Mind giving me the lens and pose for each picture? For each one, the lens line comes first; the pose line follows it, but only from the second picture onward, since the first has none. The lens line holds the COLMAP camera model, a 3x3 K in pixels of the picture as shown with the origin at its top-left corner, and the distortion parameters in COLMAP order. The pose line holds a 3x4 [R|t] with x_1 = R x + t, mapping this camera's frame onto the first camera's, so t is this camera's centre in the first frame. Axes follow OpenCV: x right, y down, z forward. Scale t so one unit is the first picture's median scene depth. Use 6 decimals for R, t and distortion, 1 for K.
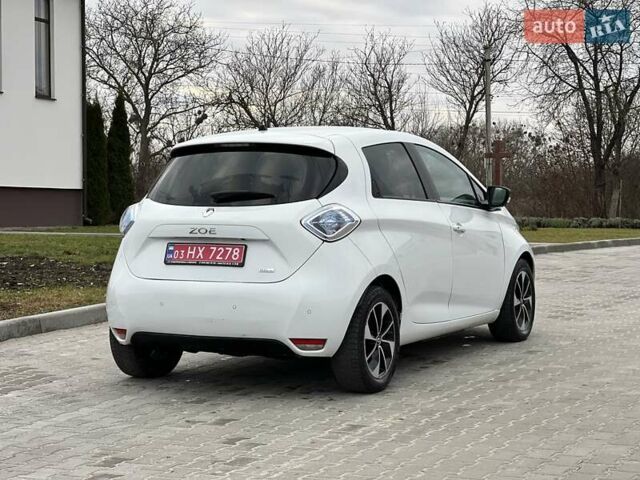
lens RADIAL K [[1397.8, 0, 319.7], [0, 1397.8, 219.4], [0, 0, 1]] dist [-0.020120, 3.334326]
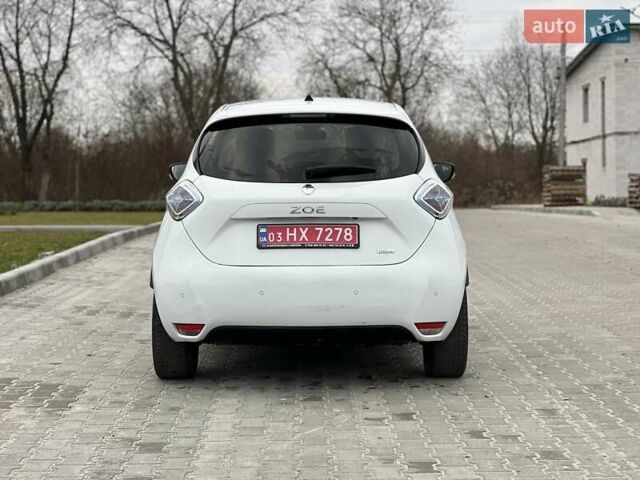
lens RADIAL K [[1397.8, 0, 319.7], [0, 1397.8, 219.4], [0, 0, 1]] dist [-0.020120, 3.334326]
pose [[0.896352, -0.021642, 0.442814, -0.471088], [0.016822, 0.999749, 0.014809, 0.000968], [-0.443023, -0.005825, 0.896491, 0.184562]]
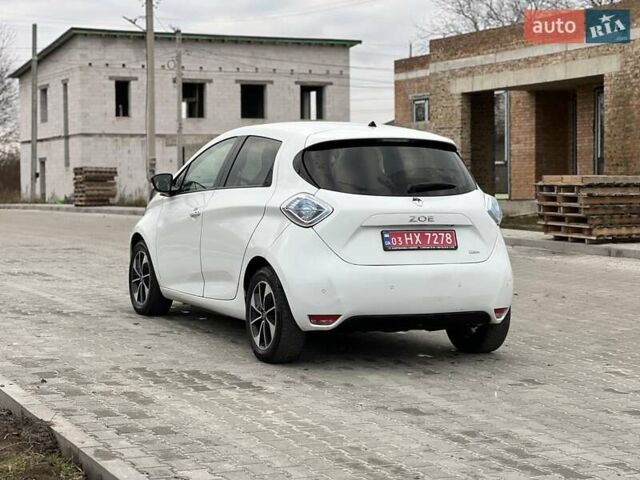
lens RADIAL K [[1397.8, 0, 319.7], [0, 1397.8, 219.4], [0, 0, 1]] dist [-0.020120, 3.334326]
pose [[0.629105, -0.023768, 0.776957, -0.980918], [0.009917, 0.999696, 0.022552, -0.016861], [-0.777257, -0.006483, 0.629150, 0.363025]]
